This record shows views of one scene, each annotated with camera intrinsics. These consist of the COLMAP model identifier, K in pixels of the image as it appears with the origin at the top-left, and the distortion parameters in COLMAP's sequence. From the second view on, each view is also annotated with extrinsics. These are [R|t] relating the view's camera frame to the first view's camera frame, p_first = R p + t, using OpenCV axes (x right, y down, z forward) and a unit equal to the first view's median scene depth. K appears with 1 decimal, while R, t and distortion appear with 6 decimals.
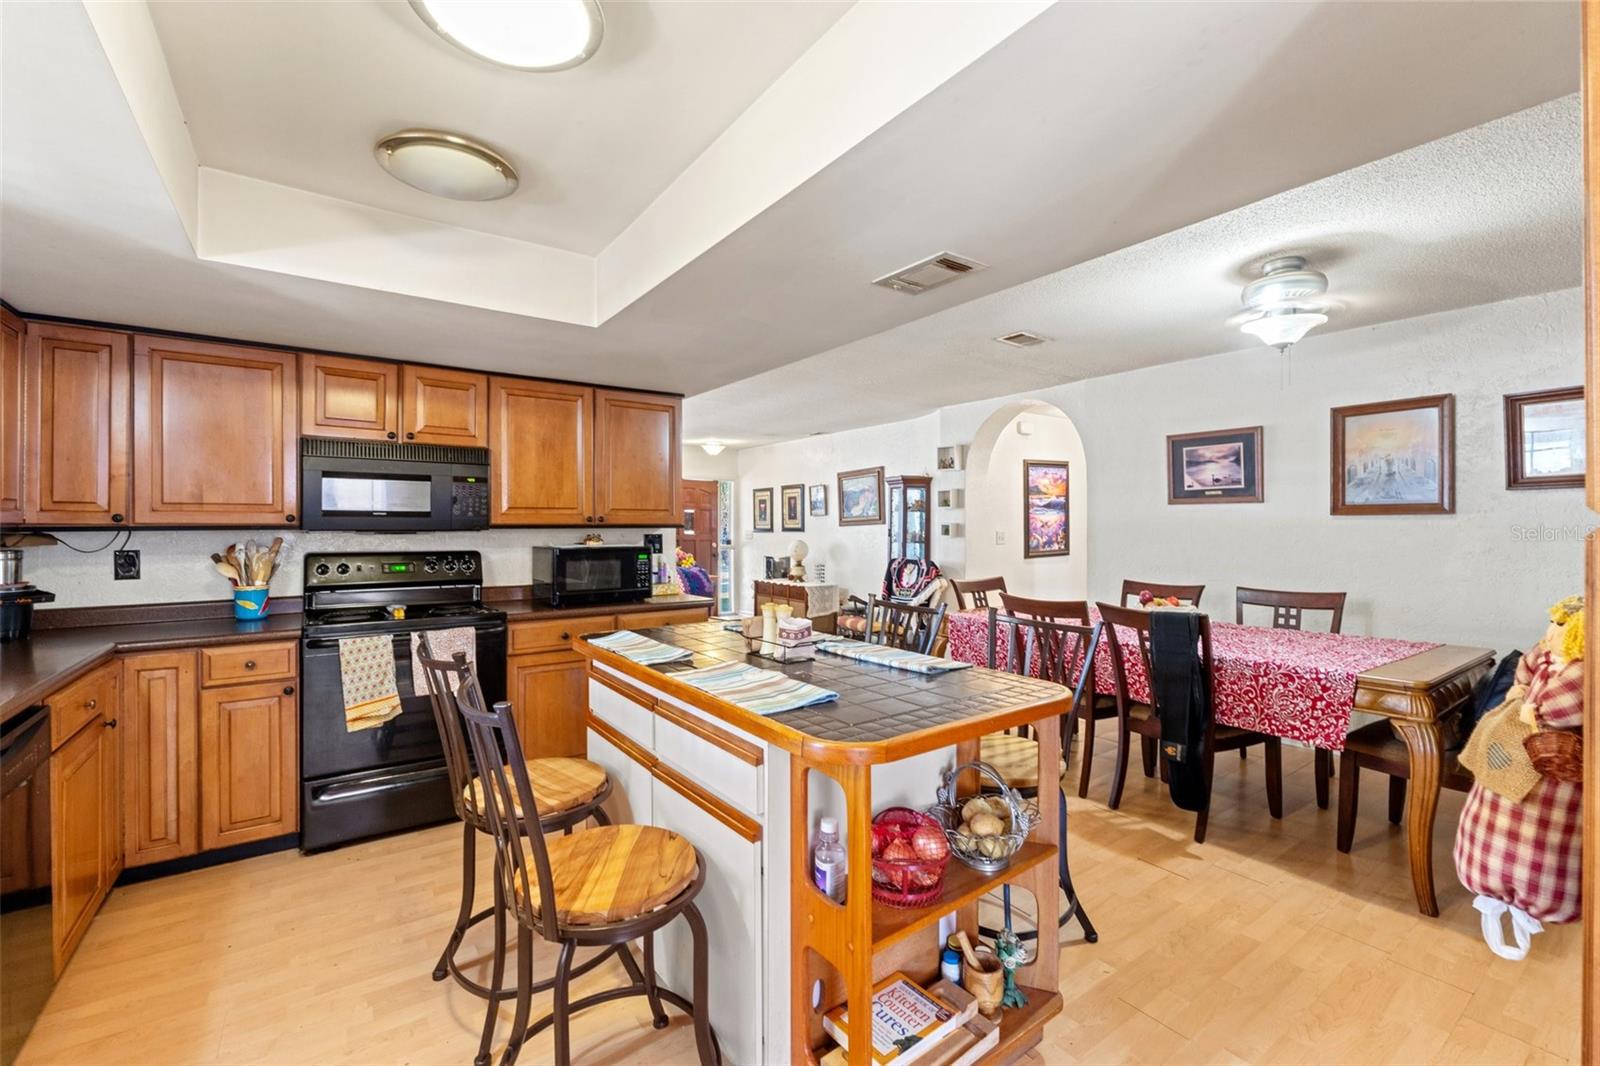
lens RADIAL K [[677.9, 0, 802.1], [0, 677.9, 525.8], [0, 0, 1]] dist [-0.001938, -0.000785]
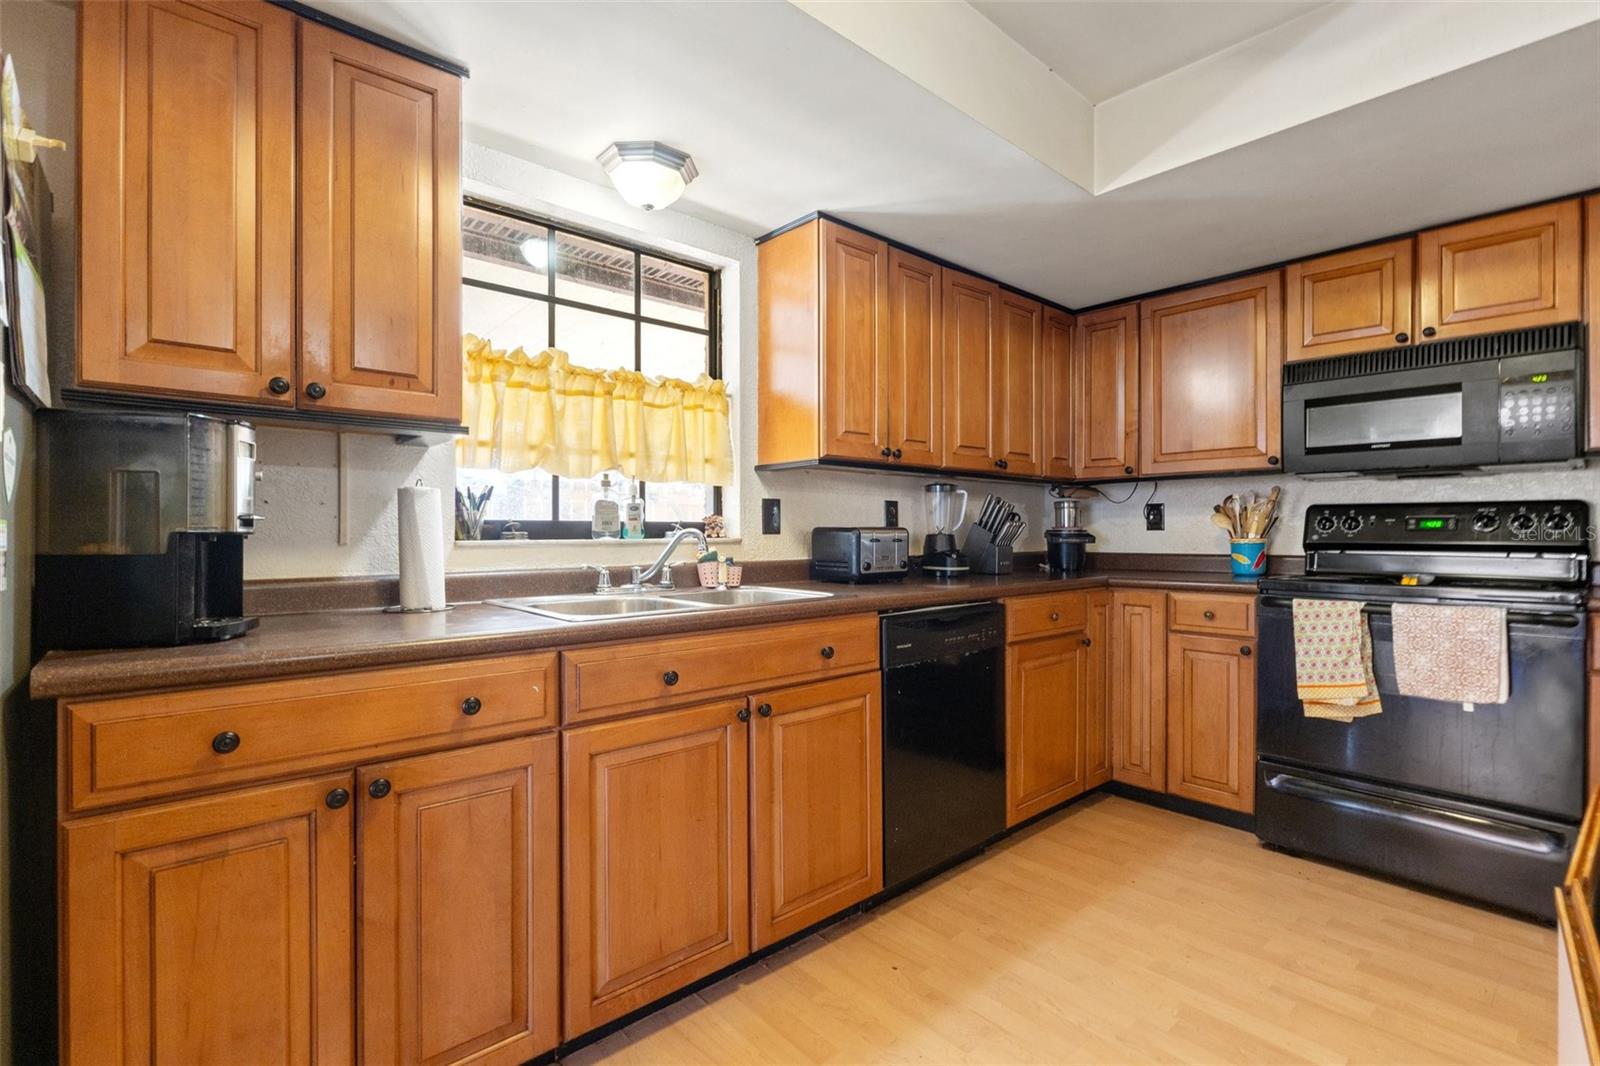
lens RADIAL K [[736.5, 0, 801.0], [0, 736.5, 536.1], [0, 0, 1]] dist [0.000567, -0.000154]
pose [[0.103988, 0.001121, -0.994578, 0.086565], [-0.000055, 0.999999, 0.001121, 0.058707], [0.994579, -0.000062, 0.103988, 0.204365]]
